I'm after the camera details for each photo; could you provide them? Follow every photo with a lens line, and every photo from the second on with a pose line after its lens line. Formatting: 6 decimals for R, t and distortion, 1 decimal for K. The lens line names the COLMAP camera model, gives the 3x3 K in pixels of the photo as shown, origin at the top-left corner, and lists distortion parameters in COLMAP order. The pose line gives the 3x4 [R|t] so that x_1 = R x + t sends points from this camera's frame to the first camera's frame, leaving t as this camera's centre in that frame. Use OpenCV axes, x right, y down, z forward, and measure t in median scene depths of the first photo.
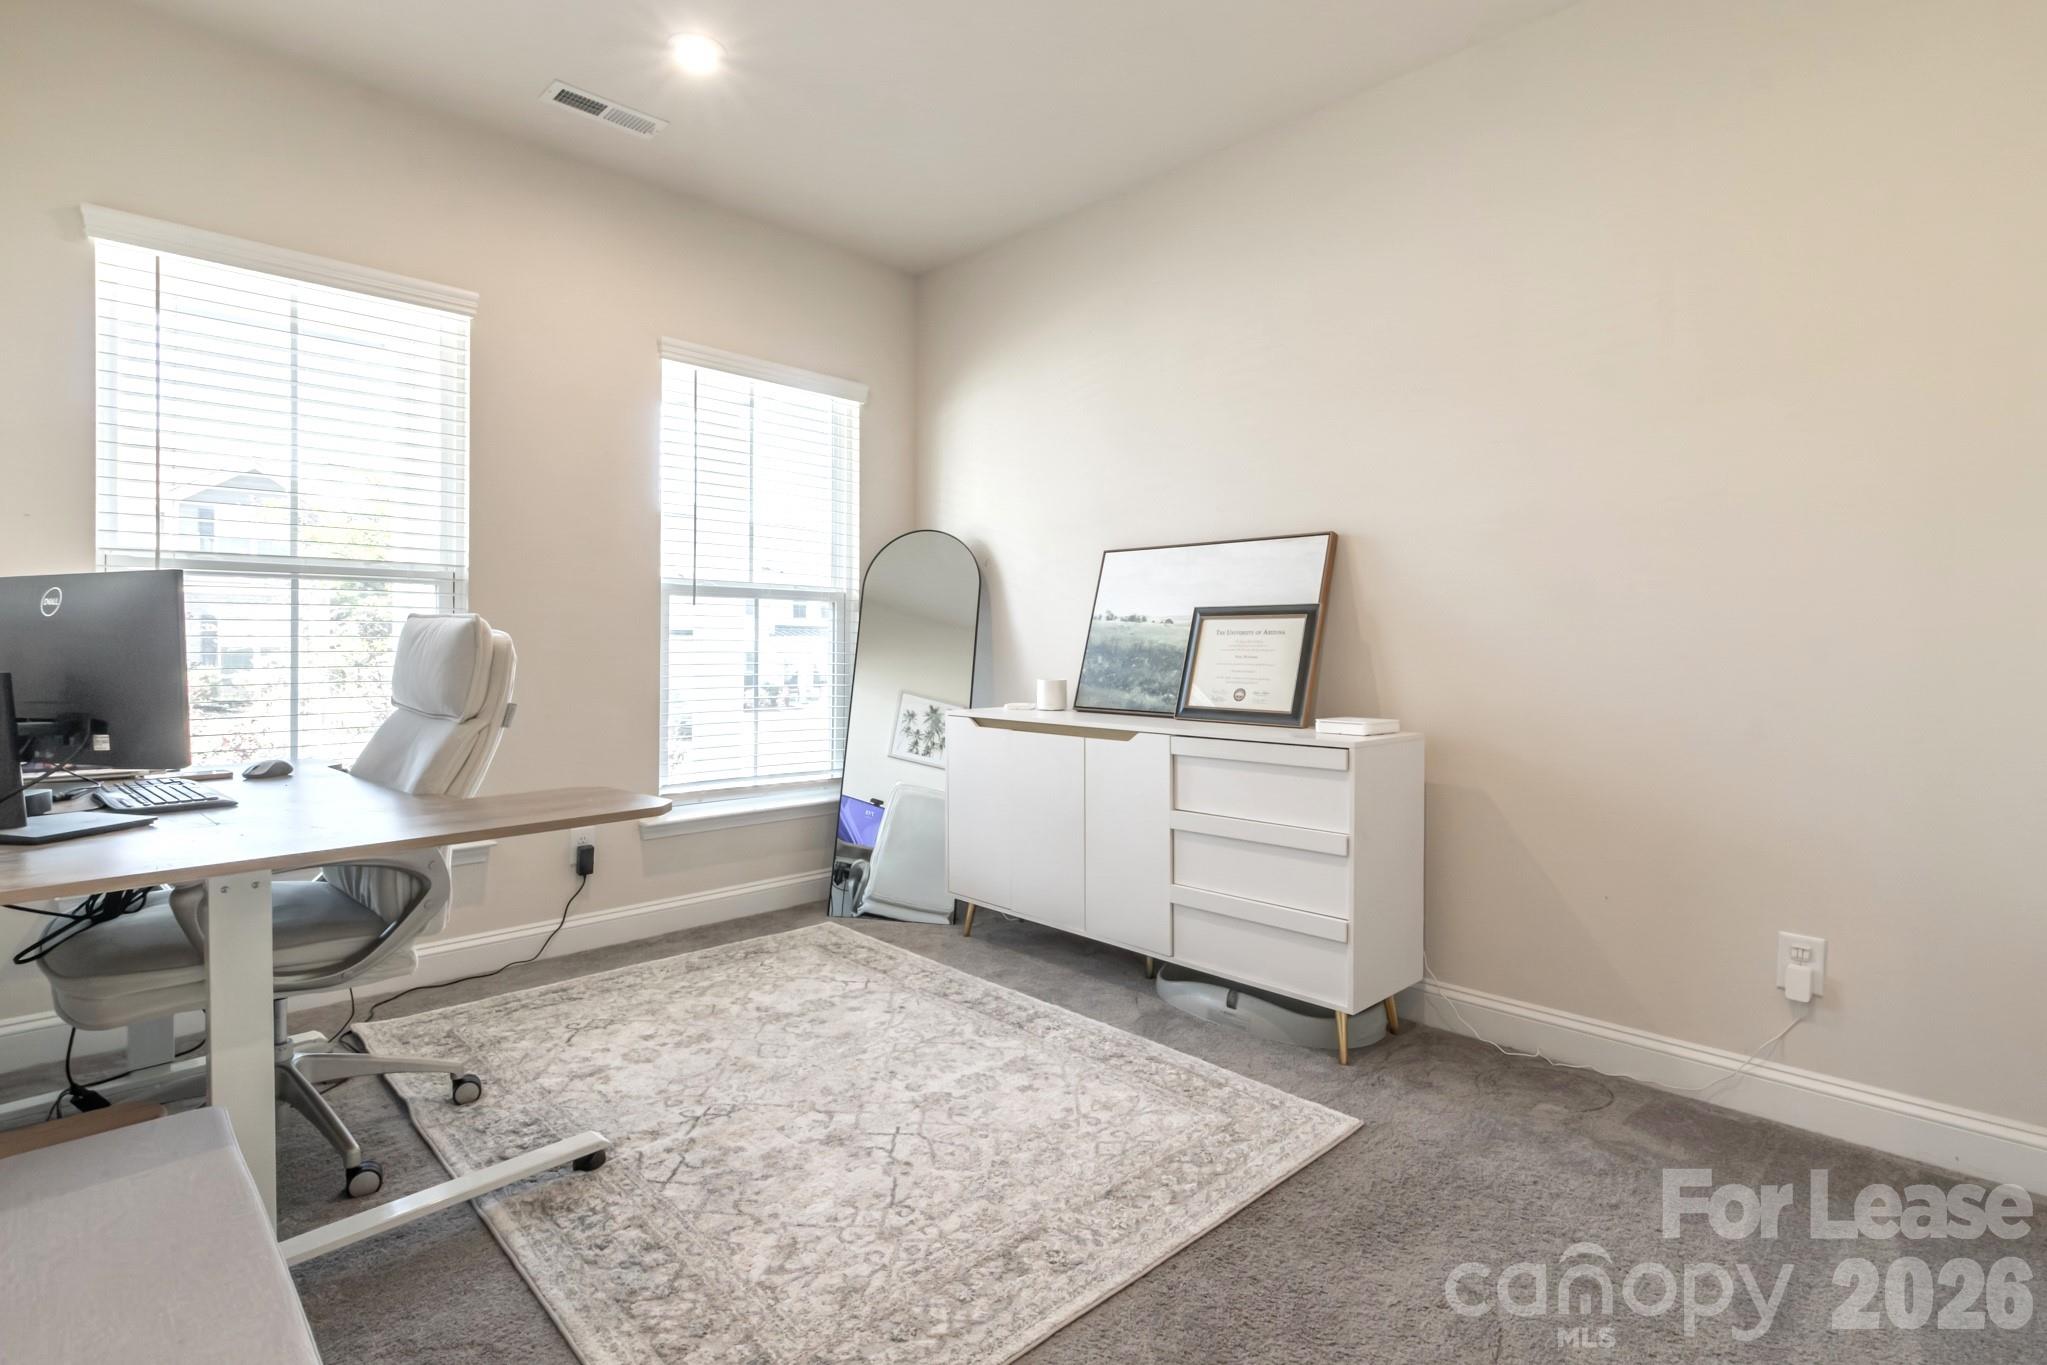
lens RADIAL K [[964.5, 0, 1020.7], [0, 964.5, 668.7], [0, 0, 1]] dist [0.008186, -0.002466]
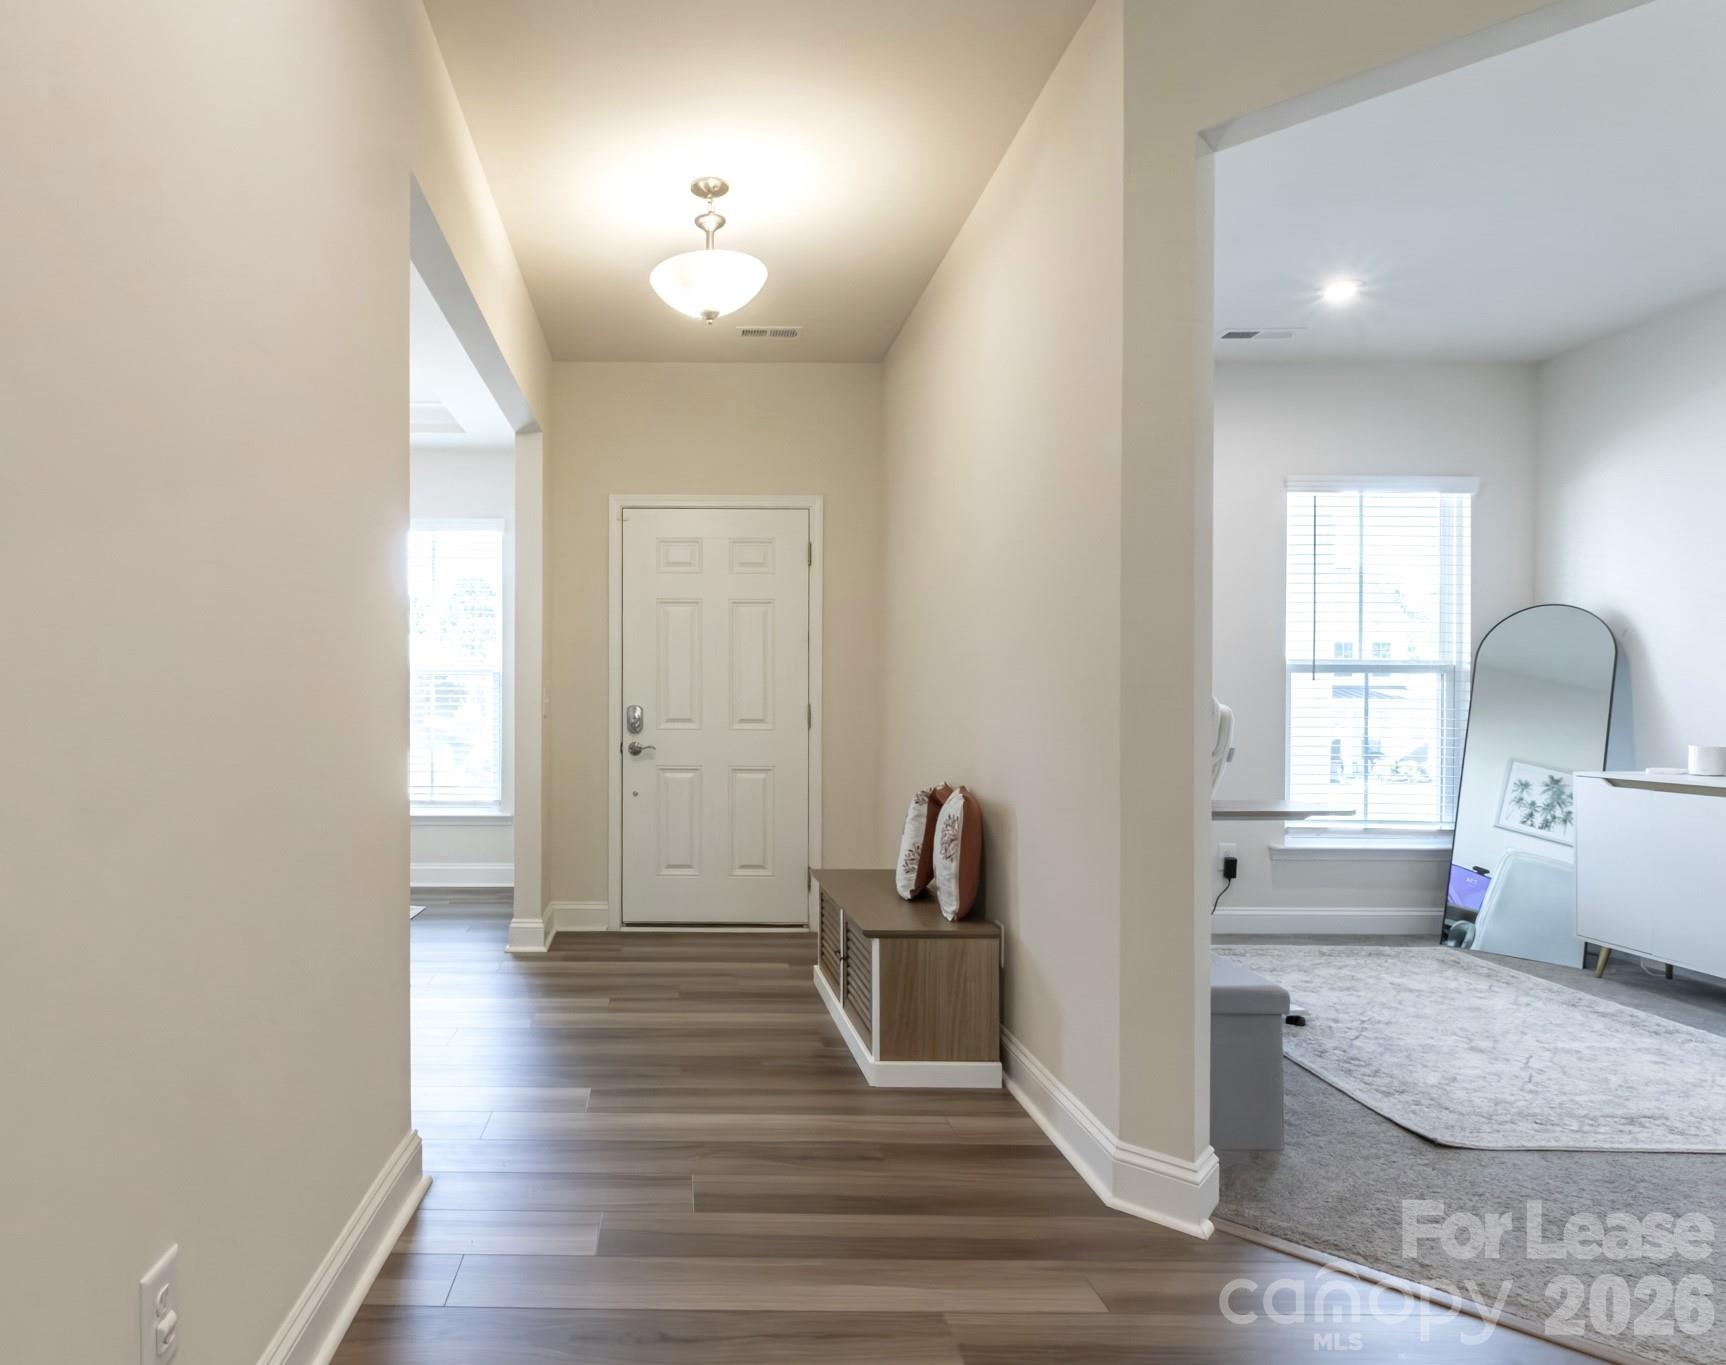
lens RADIAL K [[839.5, 0, 847.7], [0, 839.5, 705.6], [0, 0, 1]] dist [-0.008733, 0.002018]
pose [[0.702727, -0.003338, -0.711452, 0.016881], [-0.017960, 0.999587, -0.022429, 0.003685], [0.711233, 0.028540, 0.702377, -0.242988]]
